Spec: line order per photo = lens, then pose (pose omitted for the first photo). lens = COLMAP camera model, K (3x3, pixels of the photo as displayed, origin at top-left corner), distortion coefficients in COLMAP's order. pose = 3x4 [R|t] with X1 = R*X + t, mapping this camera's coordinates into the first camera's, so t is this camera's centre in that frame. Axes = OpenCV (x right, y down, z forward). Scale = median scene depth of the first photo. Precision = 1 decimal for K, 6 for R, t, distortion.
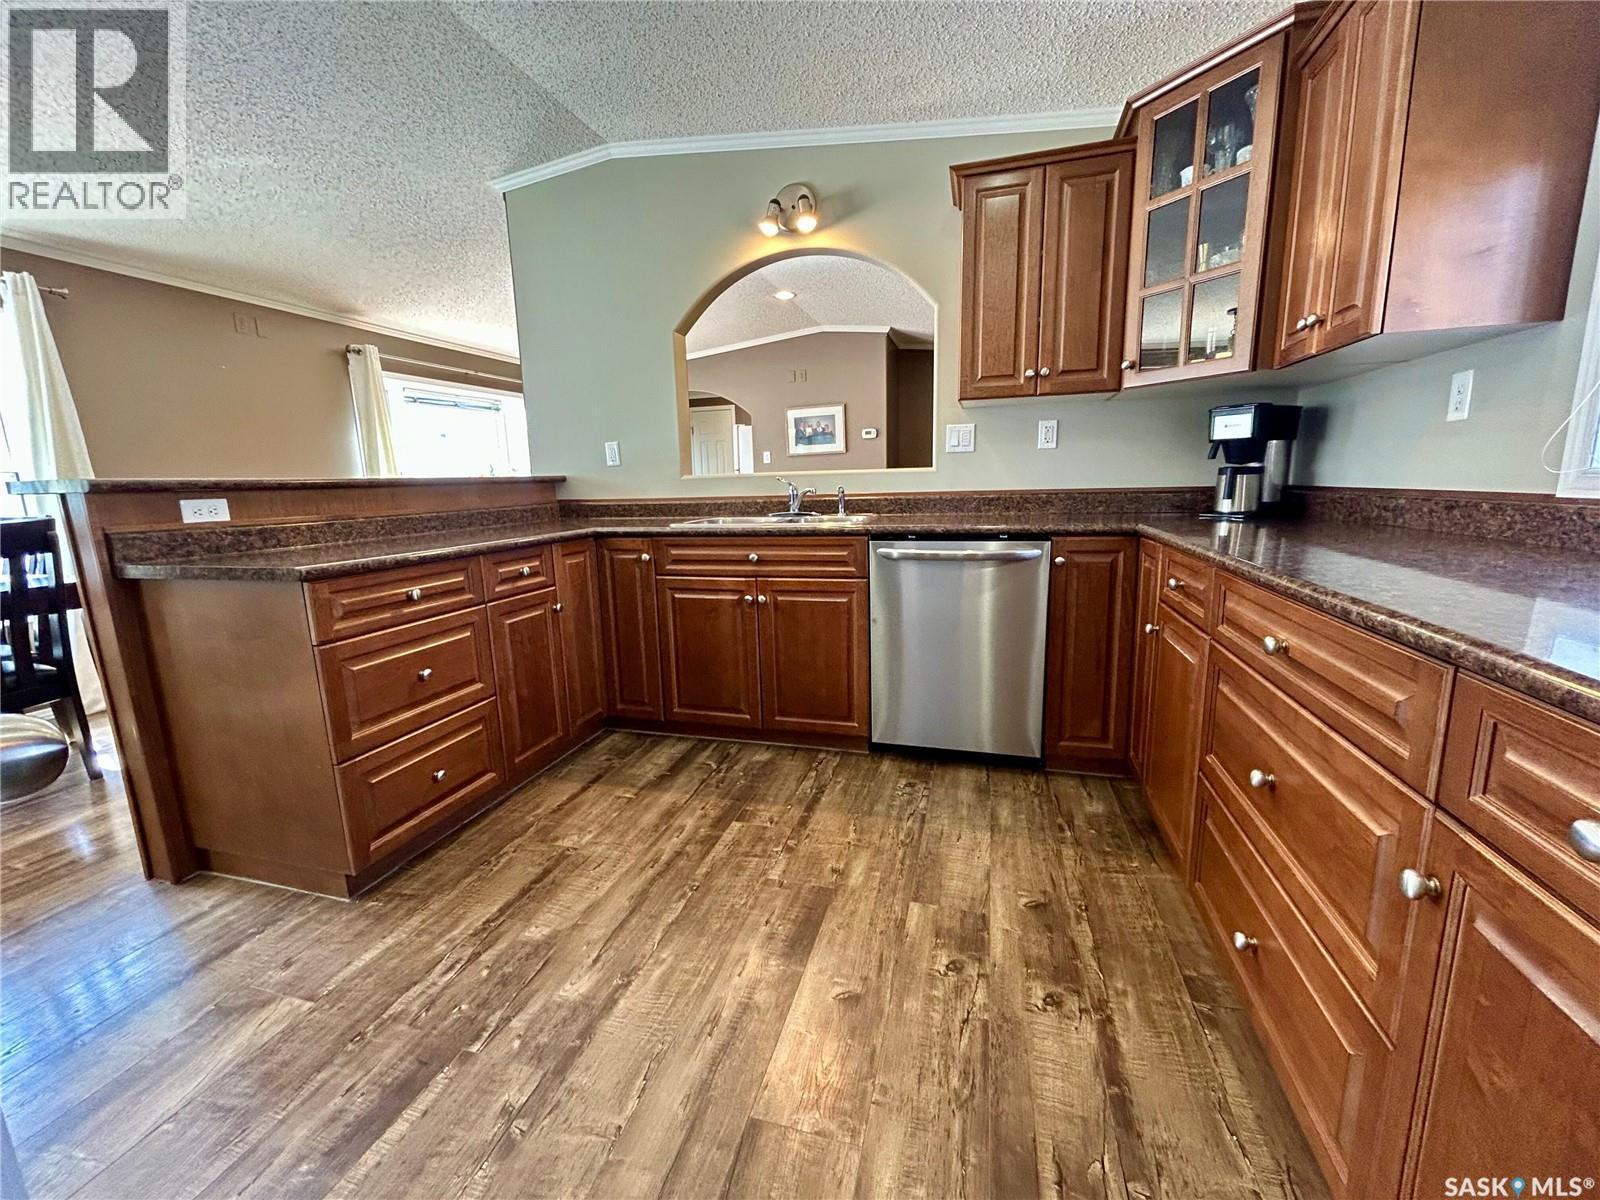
lens RADIAL K [[651.3, 0, 800.0], [0, 651.3, 600.0], [0, 0, 1]] dist [-0.002807, 0.003150]
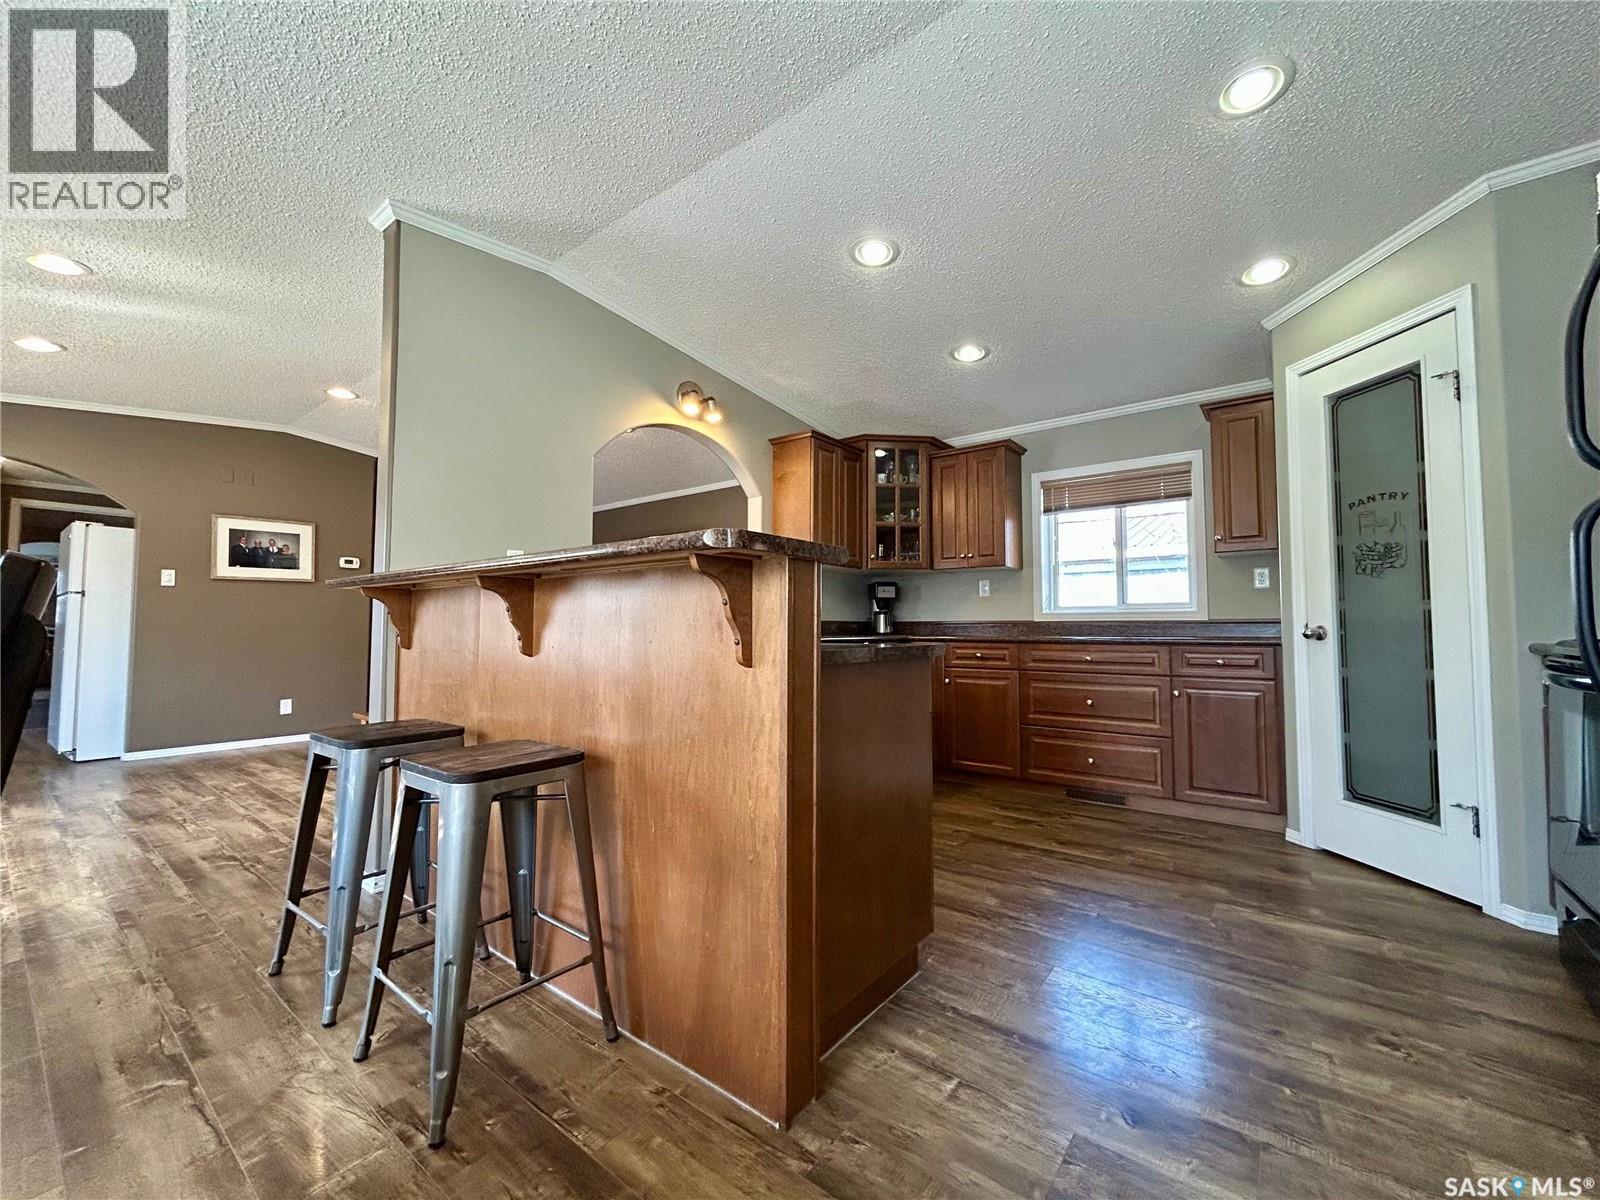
lens RADIAL K [[651.3, 0, 800.0], [0, 651.3, 600.0], [0, 0, 1]] dist [-0.002807, 0.003150]
pose [[0.365855, 0.067298, 0.928236, -1.395905], [0.160828, 0.977805, -0.134280, -0.005987], [-0.916670, 0.198413, 0.346911, 0.552200]]
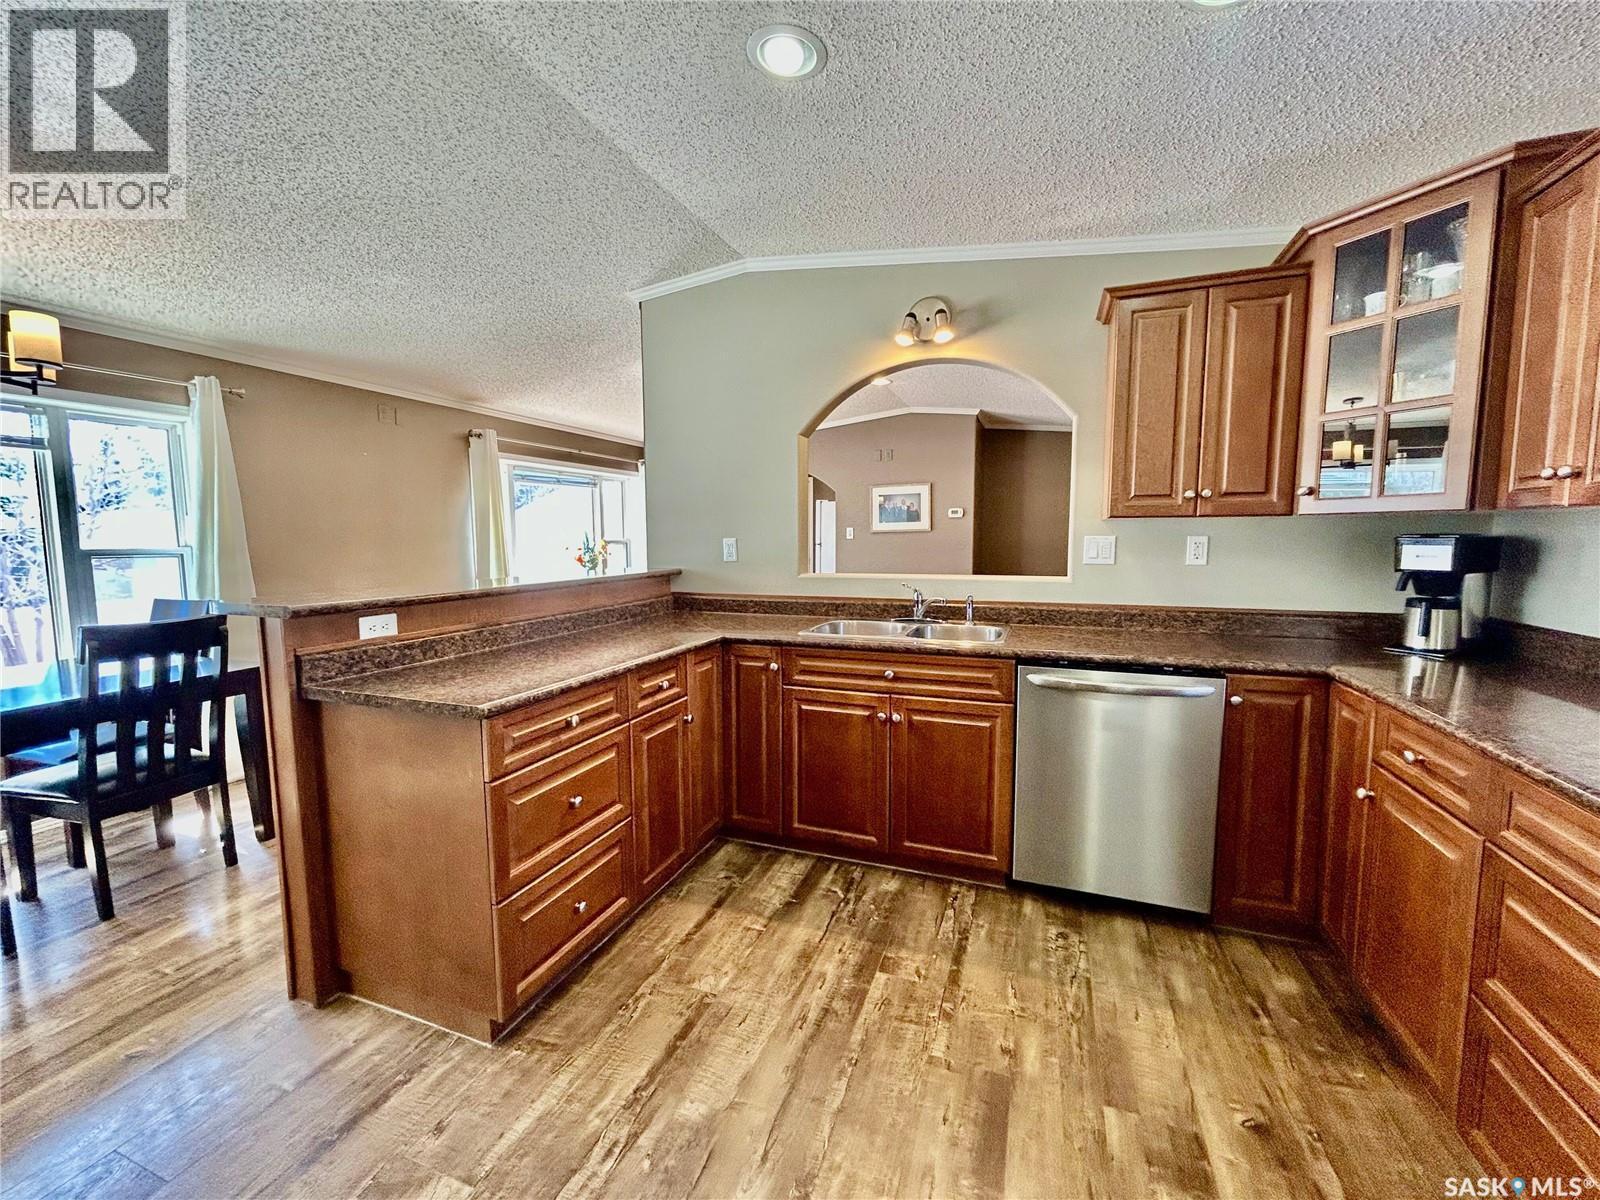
lens RADIAL K [[653.0, 0, 800.0], [0, 653.0, 600.0], [0, 0, 1]] dist [-0.002676, 0.004080]
pose [[0.996451, 0.030205, -0.078569, -0.146683], [-0.036714, 0.995892, -0.082767, -0.100901], [0.075747, 0.085358, 0.993467, 0.021077]]
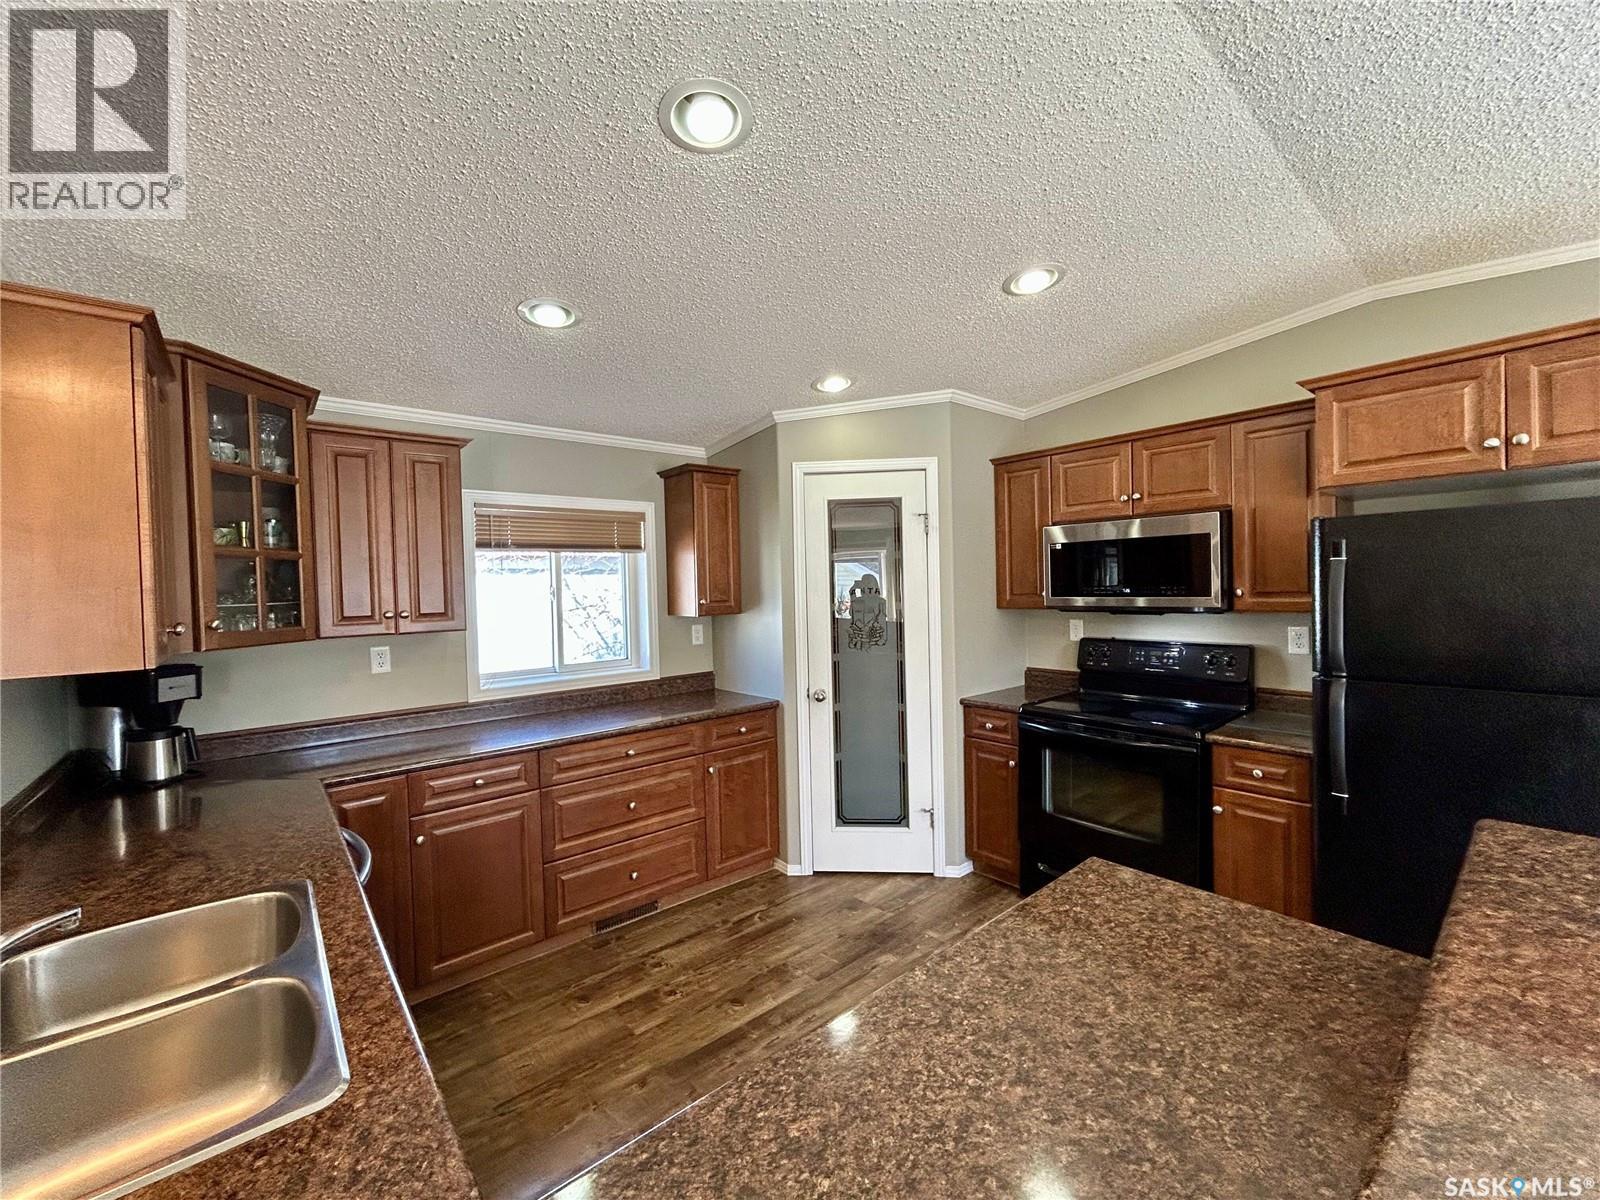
lens RADIAL K [[651.3, 0, 800.0], [0, 651.3, 600.0], [0, 0, 1]] dist [-0.002807, 0.003150]
pose [[-0.834552, 0.037398, 0.549659, -0.652871], [0.148551, 0.976016, 0.159140, -0.418413], [-0.530524, 0.214463, -0.820091, 1.304796]]
